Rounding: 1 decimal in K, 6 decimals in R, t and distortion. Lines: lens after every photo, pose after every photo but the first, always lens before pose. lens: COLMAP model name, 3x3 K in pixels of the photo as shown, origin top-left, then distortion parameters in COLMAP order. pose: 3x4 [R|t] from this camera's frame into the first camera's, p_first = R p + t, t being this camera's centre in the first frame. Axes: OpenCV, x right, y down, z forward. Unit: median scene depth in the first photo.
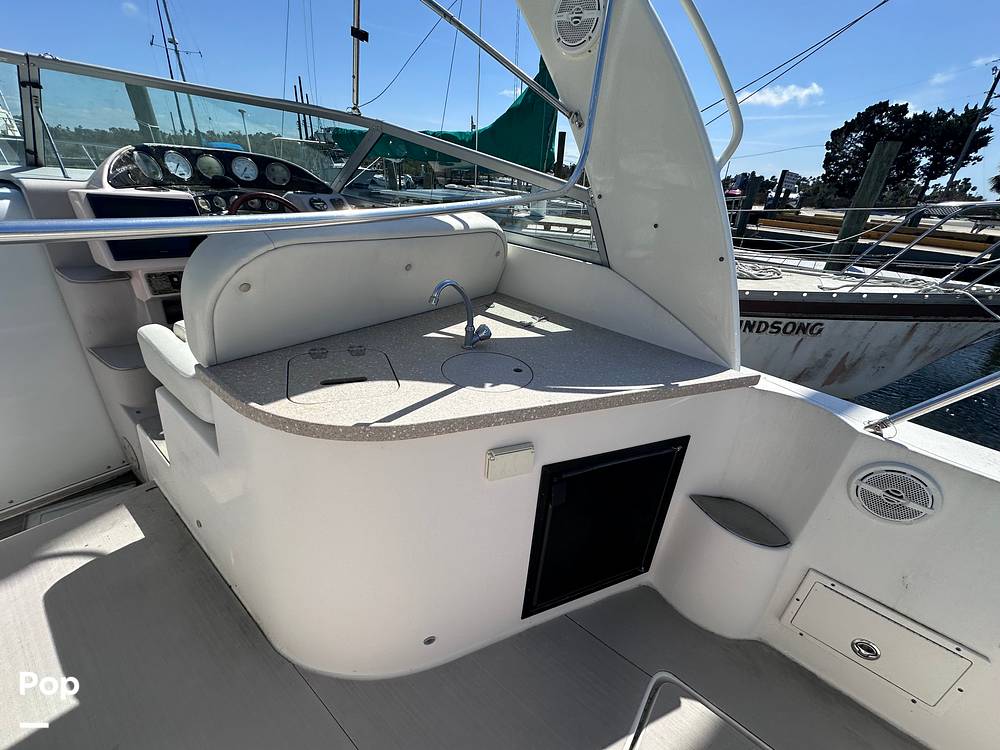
lens RADIAL K [[397.1, 0, 500.9], [0, 397.1, 375.1], [0, 0, 1]] dist [-0.006327, 0.000855]
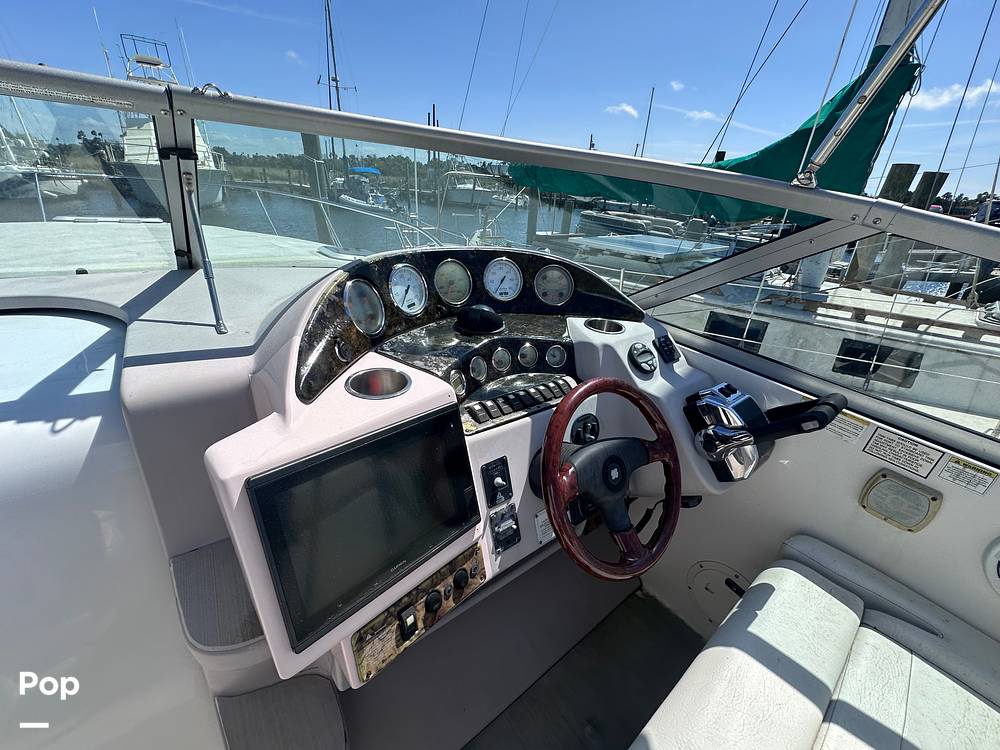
lens RADIAL K [[397.1, 0, 499.0], [0, 397.1, 375.6], [0, 0, 1]] dist [-0.006327, 0.000855]
pose [[0.969676, 0.098182, -0.223805, -0.605113], [-0.105578, 0.994183, -0.021291, -0.441766], [0.220412, 0.044274, 0.974401, 0.557067]]
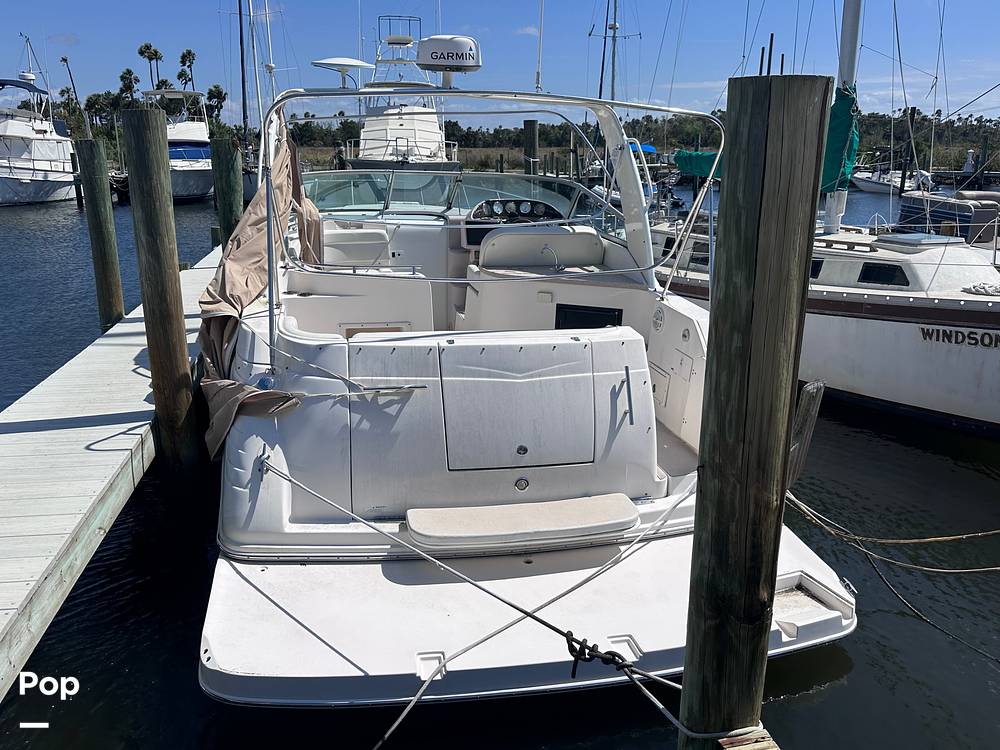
lens RADIAL K [[788.3, 0, 521.7], [0, 788.3, 378.7], [0, 0, 1]] dist [0.058990, -0.058697]
pose [[0.751506, 0.119618, -0.648792, 2.295279], [-0.252579, 0.960664, -0.115447, 0.879568], [0.609462, 0.250630, 0.752158, -2.044104]]
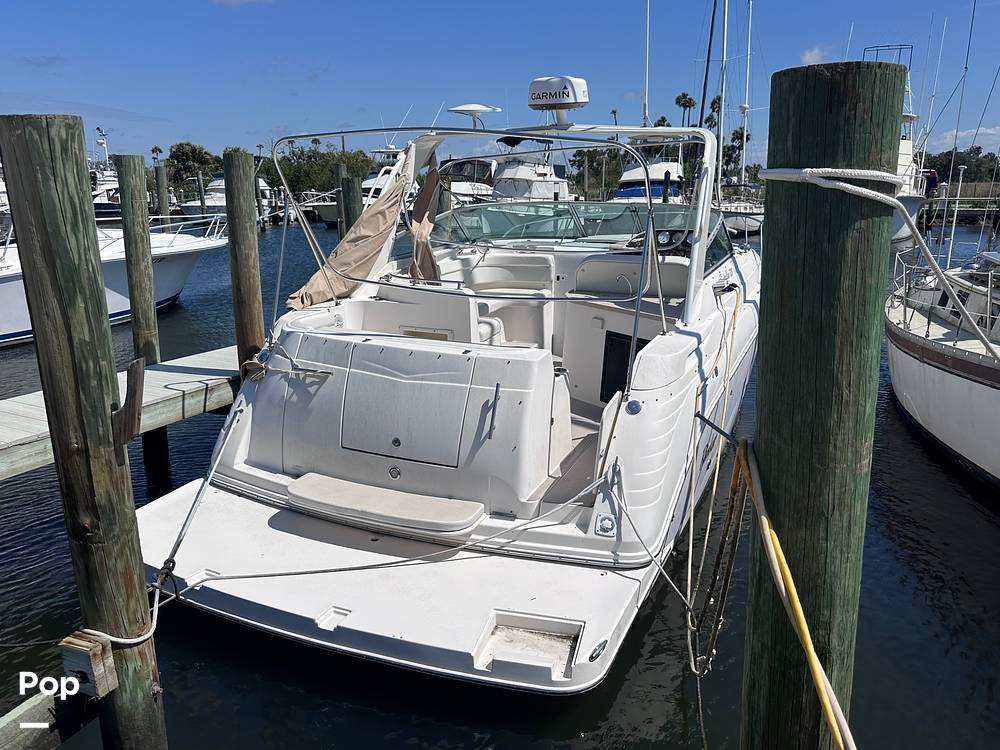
lens RADIAL K [[788.3, 0, 521.6], [0, 788.3, 381.5], [0, 0, 1]] dist [0.058990, -0.058697]
pose [[0.224019, 0.165593, -0.960414, 3.432498], [-0.421642, 0.904926, 0.057677, 0.279880], [0.878654, 0.392030, 0.272542, -0.612949]]
